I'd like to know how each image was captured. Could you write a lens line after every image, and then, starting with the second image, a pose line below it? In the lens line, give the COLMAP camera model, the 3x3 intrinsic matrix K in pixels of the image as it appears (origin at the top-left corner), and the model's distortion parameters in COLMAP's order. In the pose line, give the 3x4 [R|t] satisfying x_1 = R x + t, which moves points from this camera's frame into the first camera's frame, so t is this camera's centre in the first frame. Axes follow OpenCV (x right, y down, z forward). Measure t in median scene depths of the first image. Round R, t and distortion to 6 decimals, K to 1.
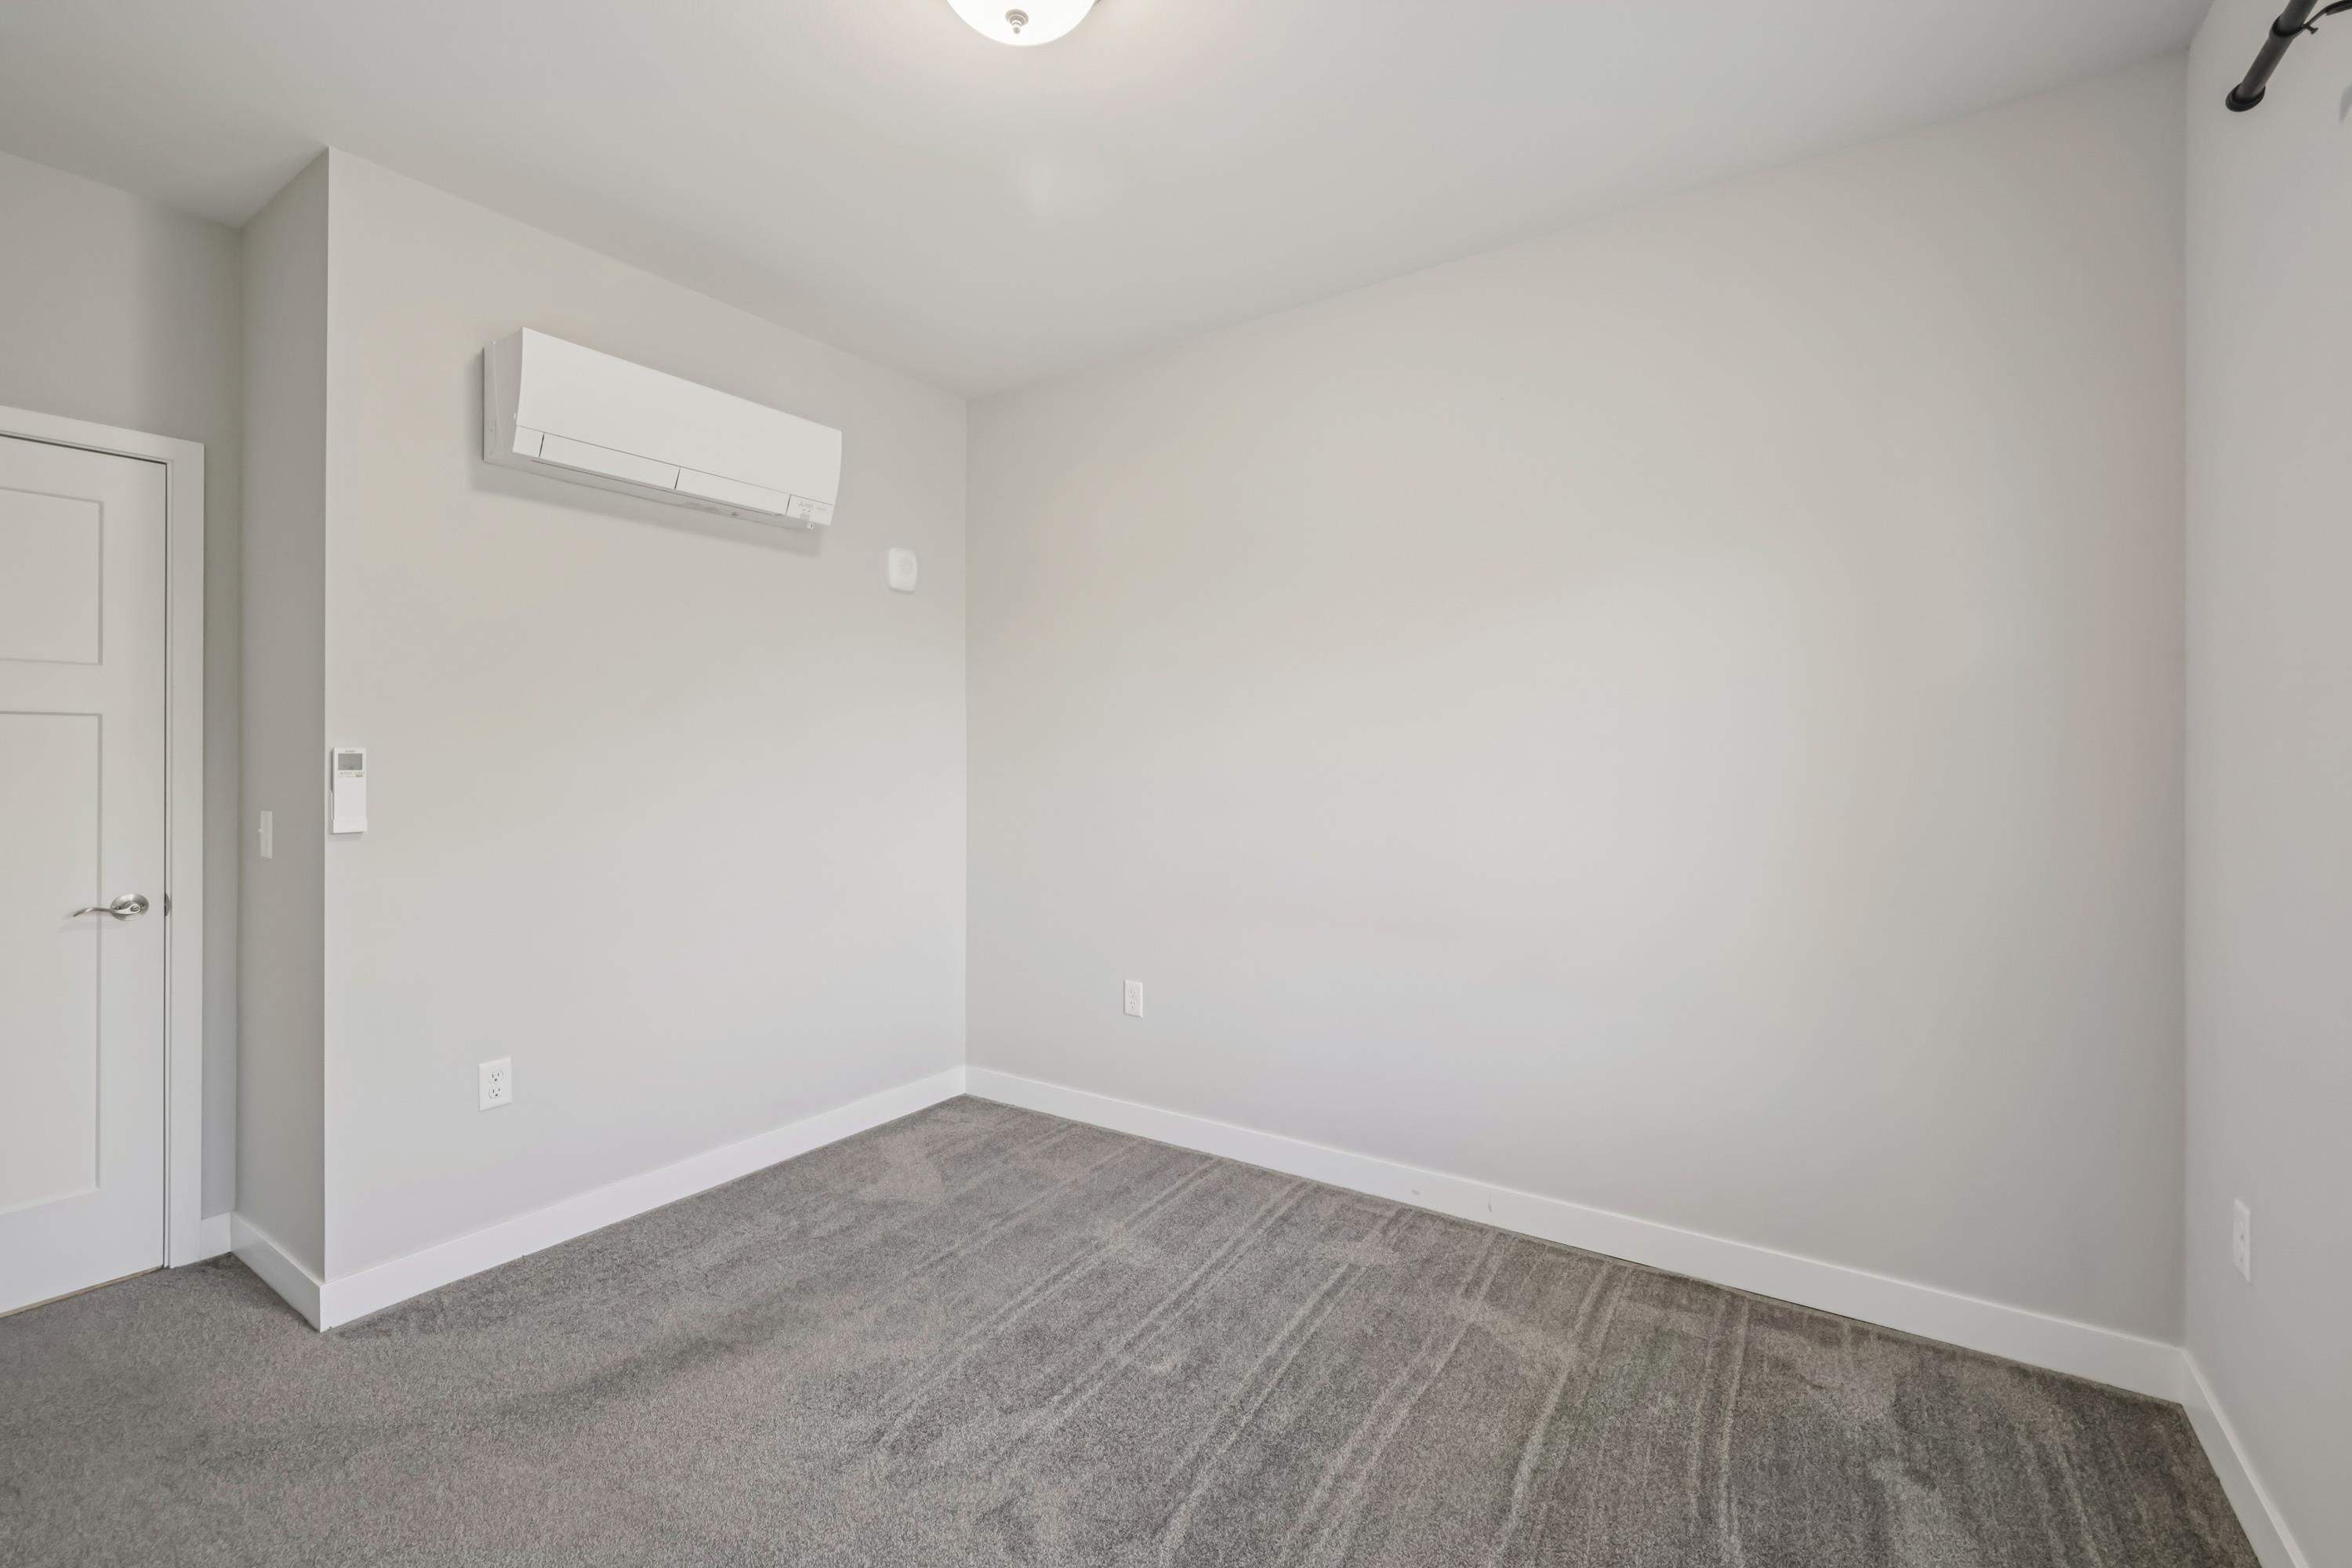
lens RADIAL K [[1005.3, 0, 1170.9], [0, 1005.3, 757.3], [0, 0, 1]] dist [-0.000187, 0.000480]
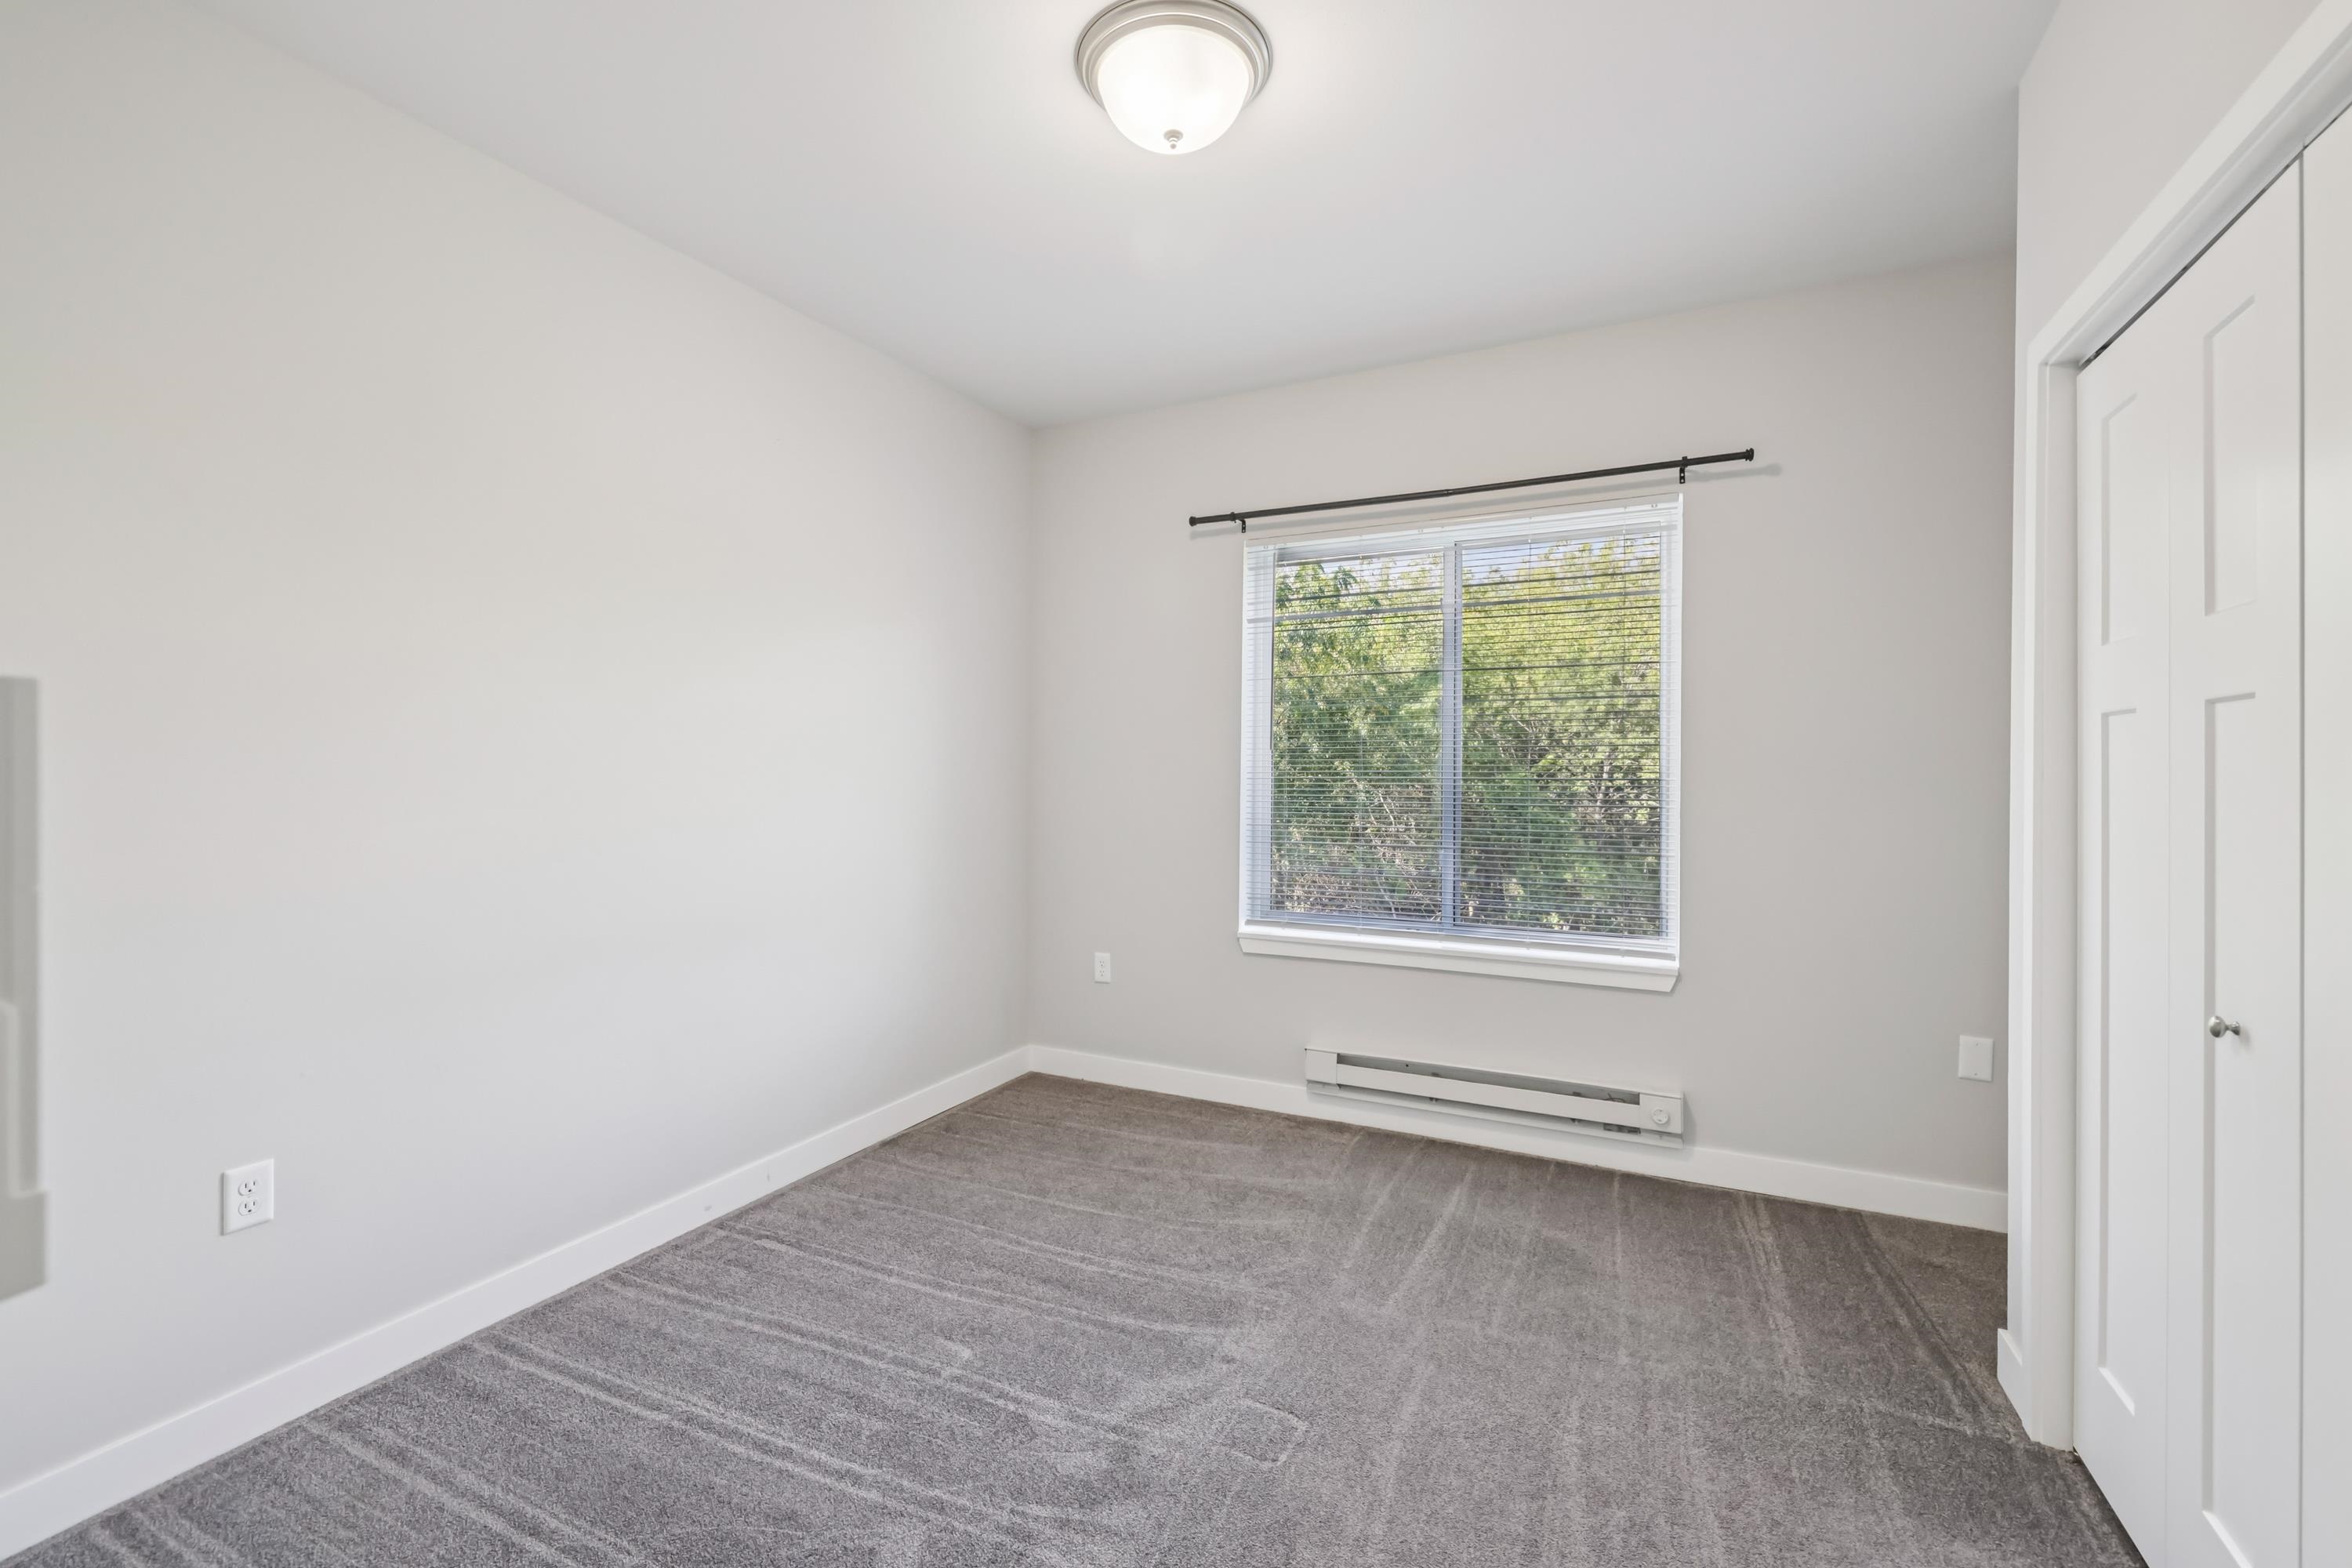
lens RADIAL K [[992.7, 0, 1165.1], [0, 992.7, 776.2], [0, 0, 1]] dist [-0.001142, 0.000626]
pose [[-0.121040, -0.007845, 0.992617, -0.848716], [-0.003356, 0.999966, 0.007494, -0.000236], [-0.992642, -0.002424, -0.121062, 0.739296]]
